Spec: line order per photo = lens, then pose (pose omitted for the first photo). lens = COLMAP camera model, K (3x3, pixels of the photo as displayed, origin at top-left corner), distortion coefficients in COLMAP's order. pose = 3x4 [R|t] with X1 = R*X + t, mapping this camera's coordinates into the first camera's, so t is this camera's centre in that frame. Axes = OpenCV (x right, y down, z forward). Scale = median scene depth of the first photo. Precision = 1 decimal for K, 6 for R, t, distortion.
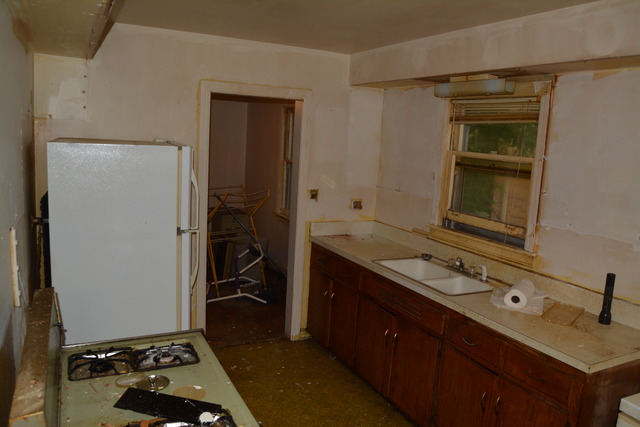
lens RADIAL K [[504.5, 0, 319.8], [0, 504.5, 215.1], [0, 0, 1]] dist [-0.092533, 0.039927]
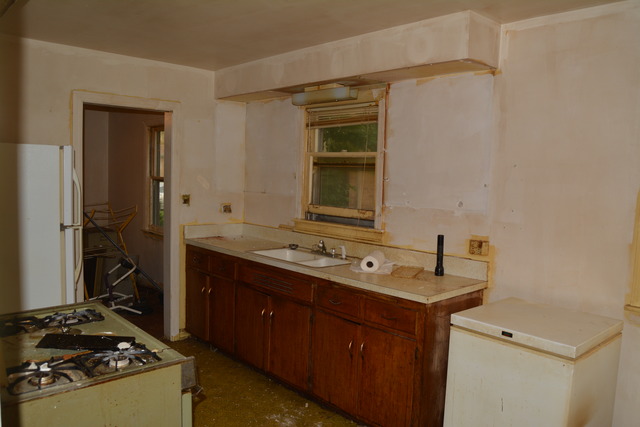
lens RADIAL K [[504.5, 0, 320.5], [0, 504.5, 213.4], [0, 0, 1]] dist [-0.092533, 0.039927]
pose [[0.960221, -0.047904, 0.275102, -0.041244], [0.066270, 0.996123, -0.057851, 0.089320], [-0.271264, 0.073781, 0.959673, -0.120692]]
